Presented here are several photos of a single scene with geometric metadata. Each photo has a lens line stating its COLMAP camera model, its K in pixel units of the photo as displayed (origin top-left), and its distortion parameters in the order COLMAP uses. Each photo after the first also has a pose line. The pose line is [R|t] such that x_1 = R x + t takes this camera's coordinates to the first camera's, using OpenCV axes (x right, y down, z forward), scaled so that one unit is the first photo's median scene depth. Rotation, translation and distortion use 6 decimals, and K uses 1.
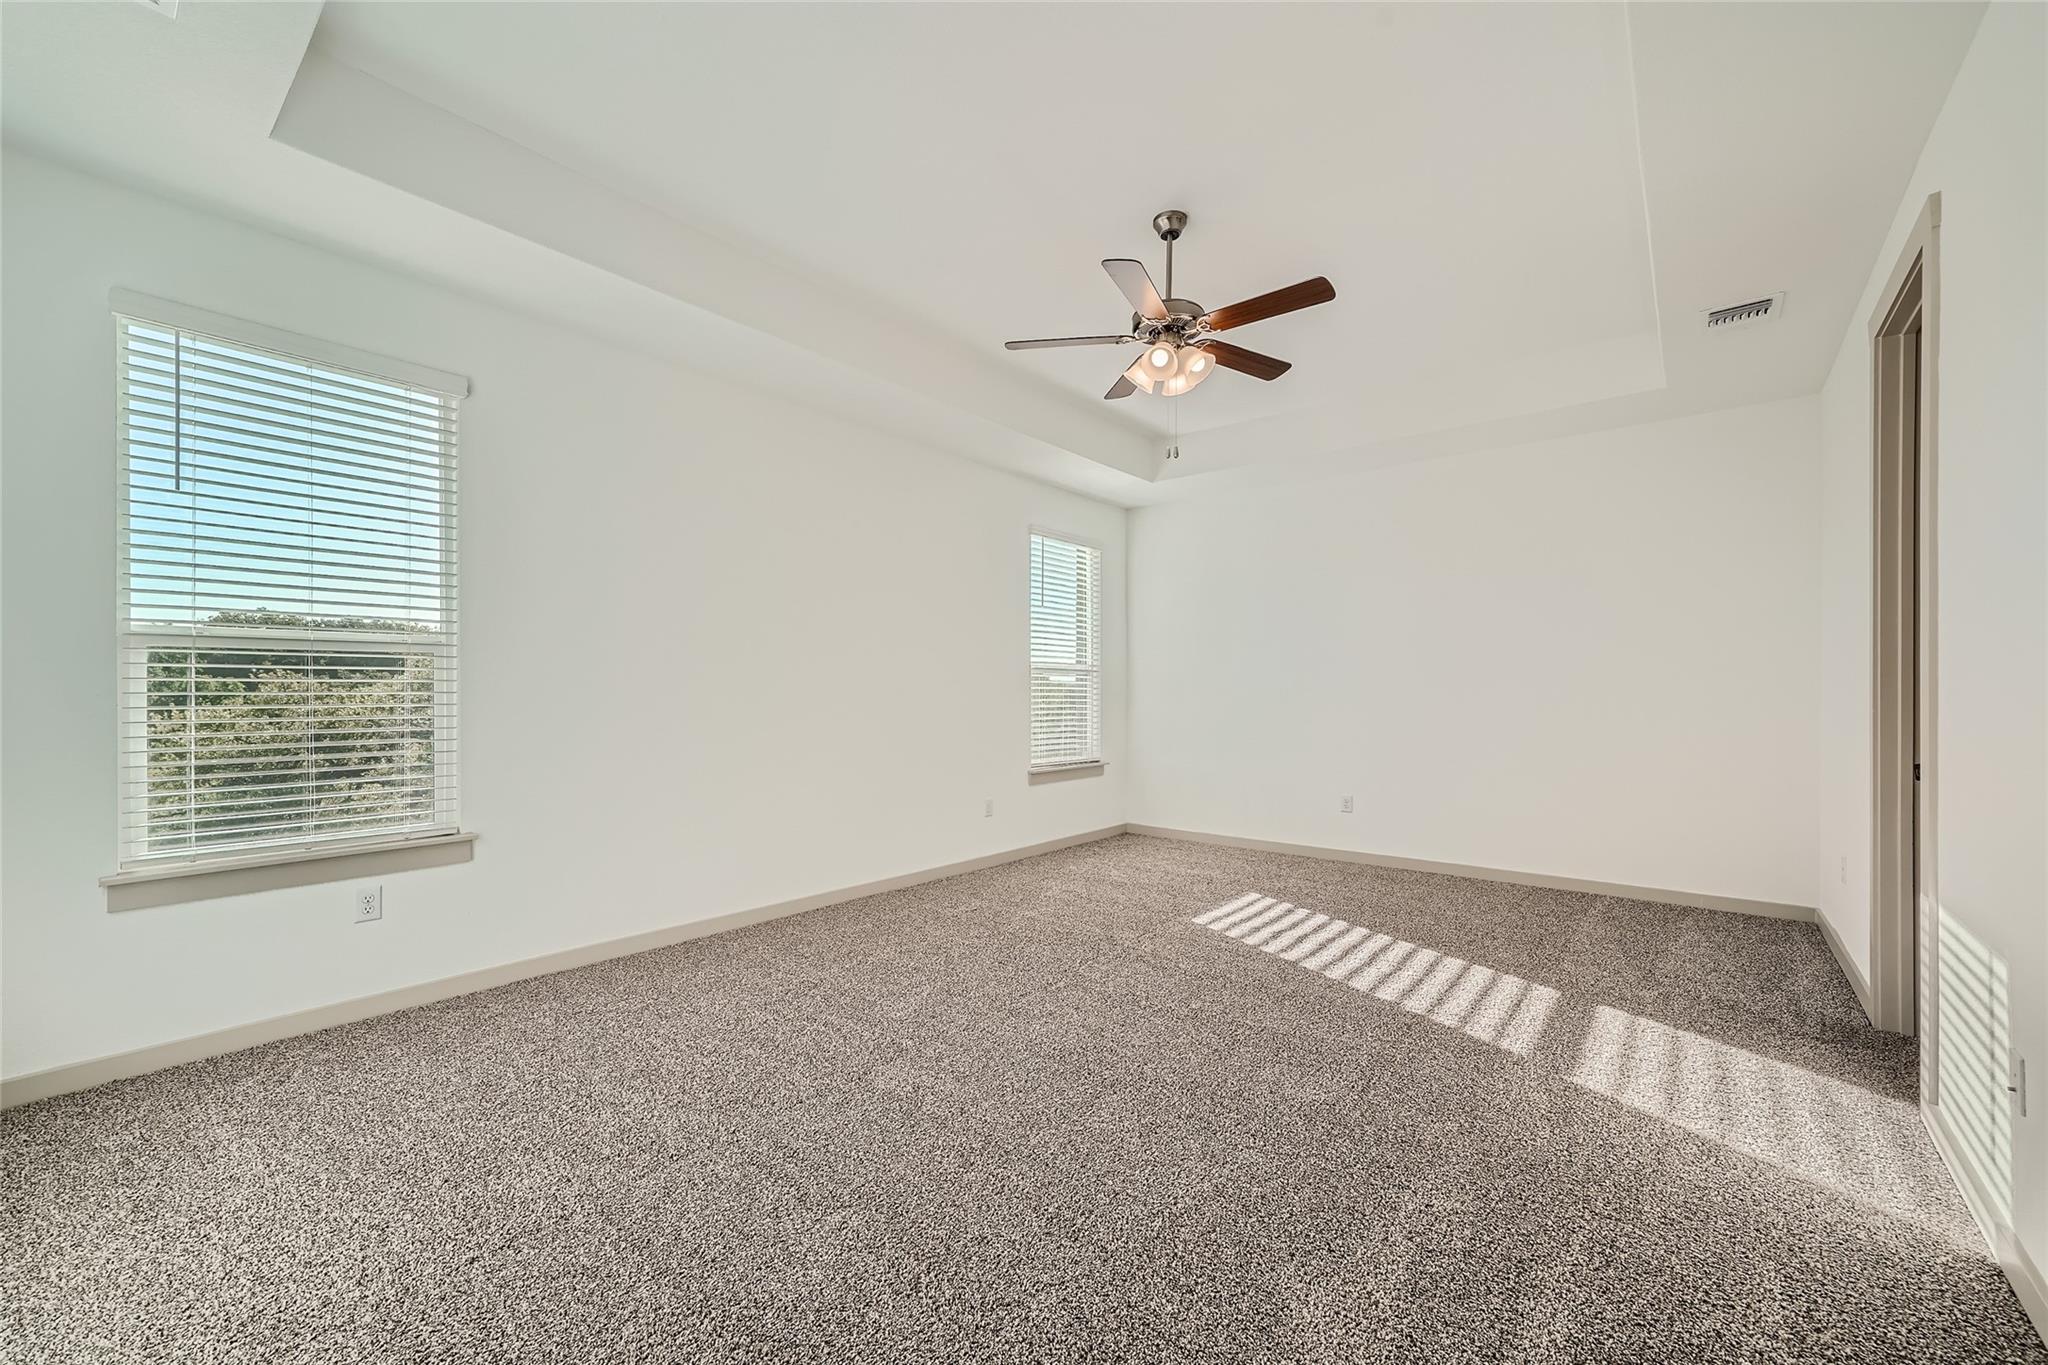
lens RADIAL K [[822.3, 0, 1023.5], [0, 822.3, 692.7], [0, 0, 1]] dist [0.002341, 0.000362]
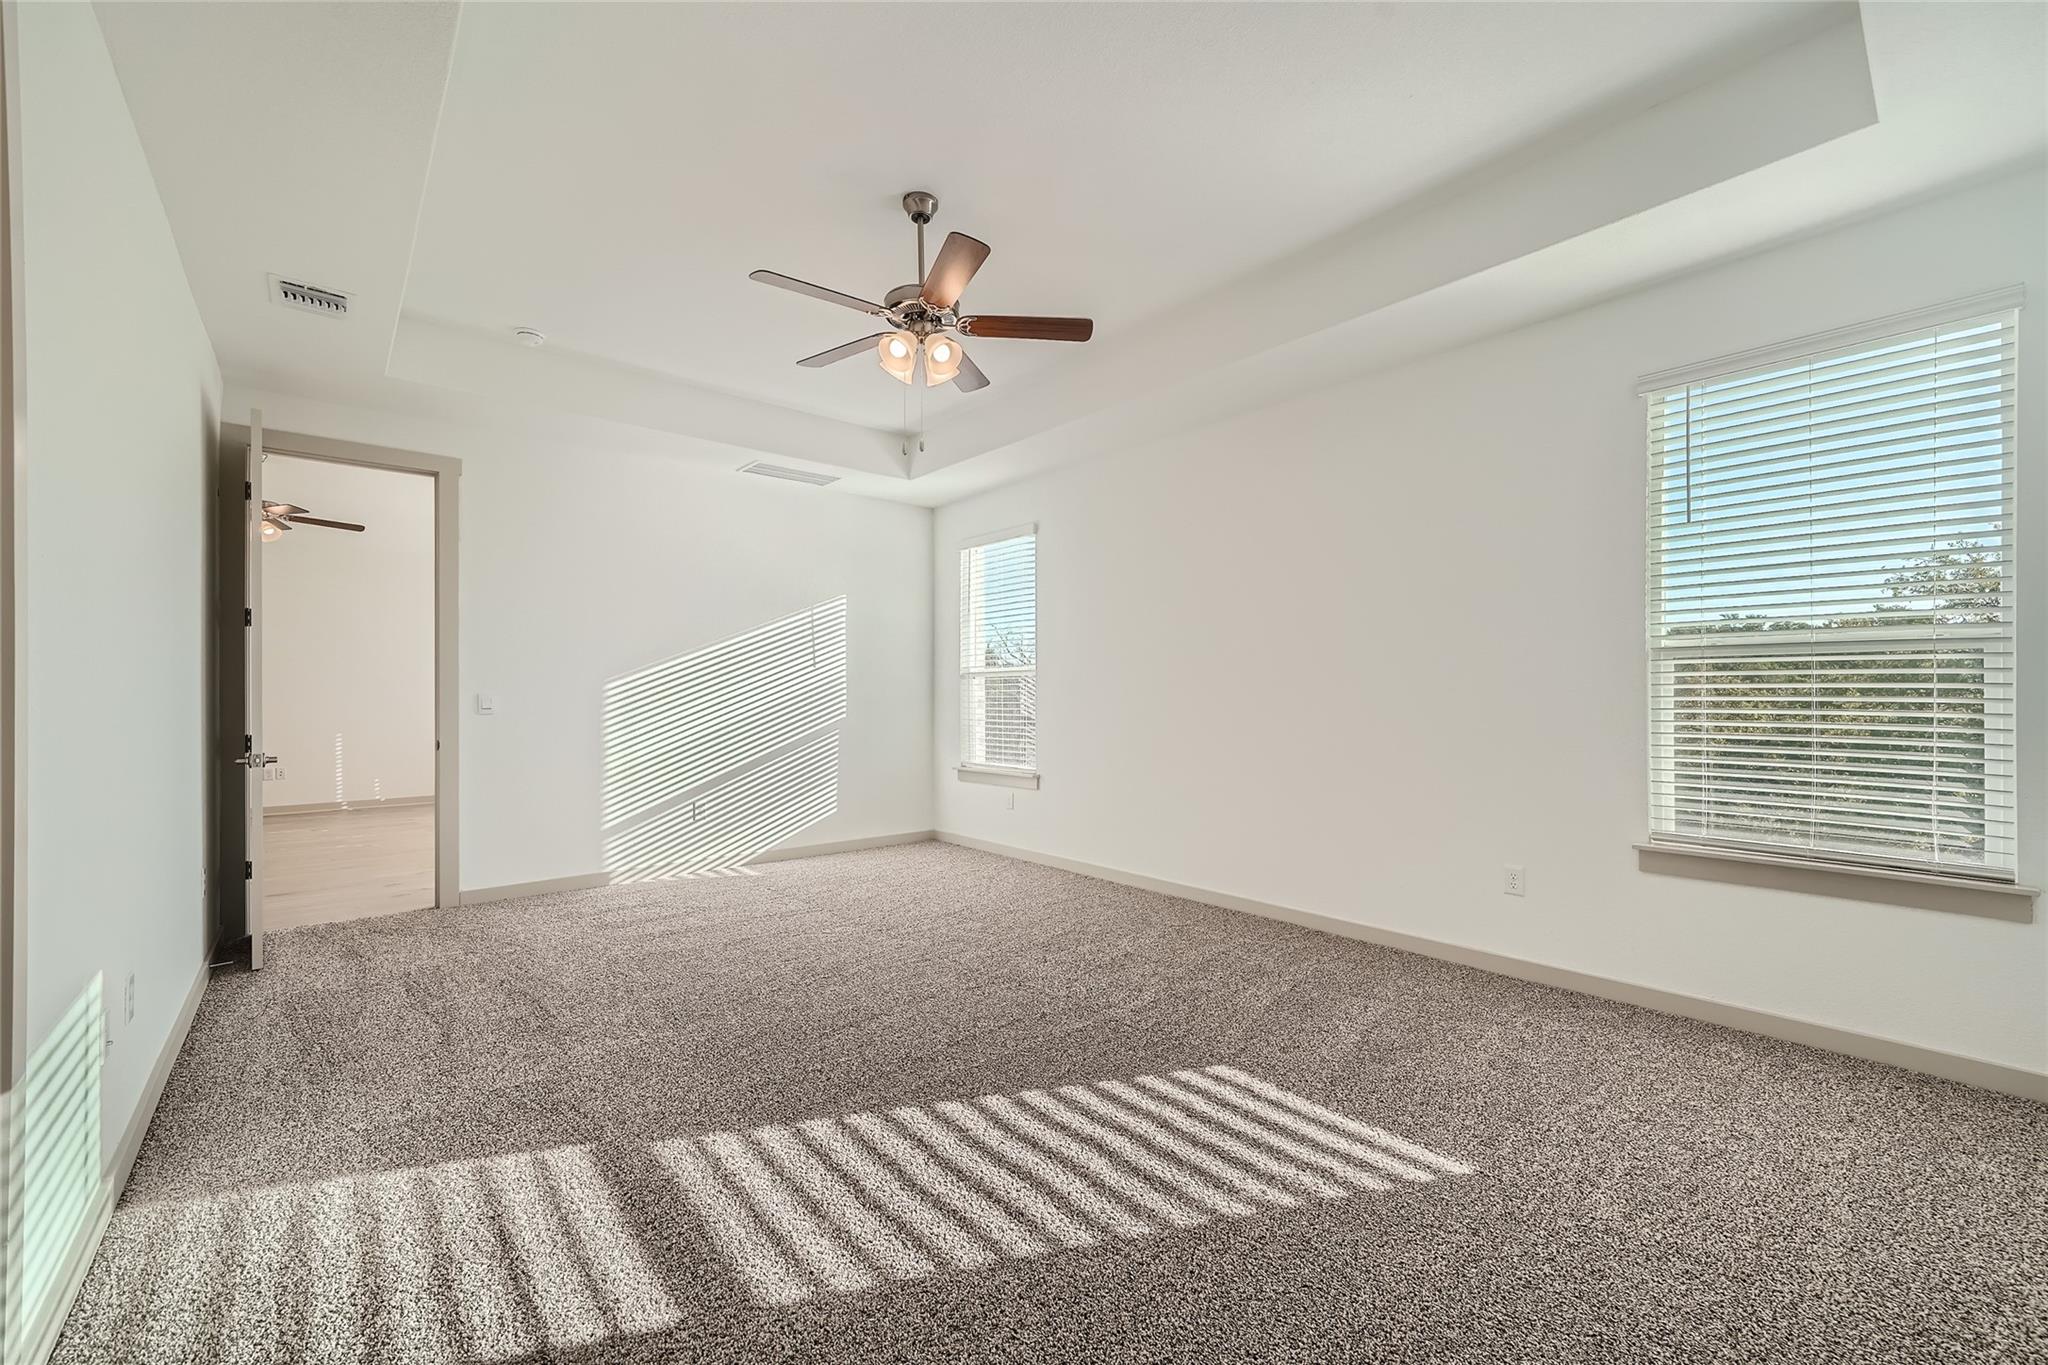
lens RADIAL K [[822.3, 0, 1023.5], [0, 822.3, 692.7], [0, 0, 1]] dist [0.002341, 0.000362]
pose [[-0.161790, 0.008359, -0.986790, 0.937358], [0.000251, 0.999964, 0.008429, -0.011816], [0.986825, 0.001116, -0.161786, 1.094800]]
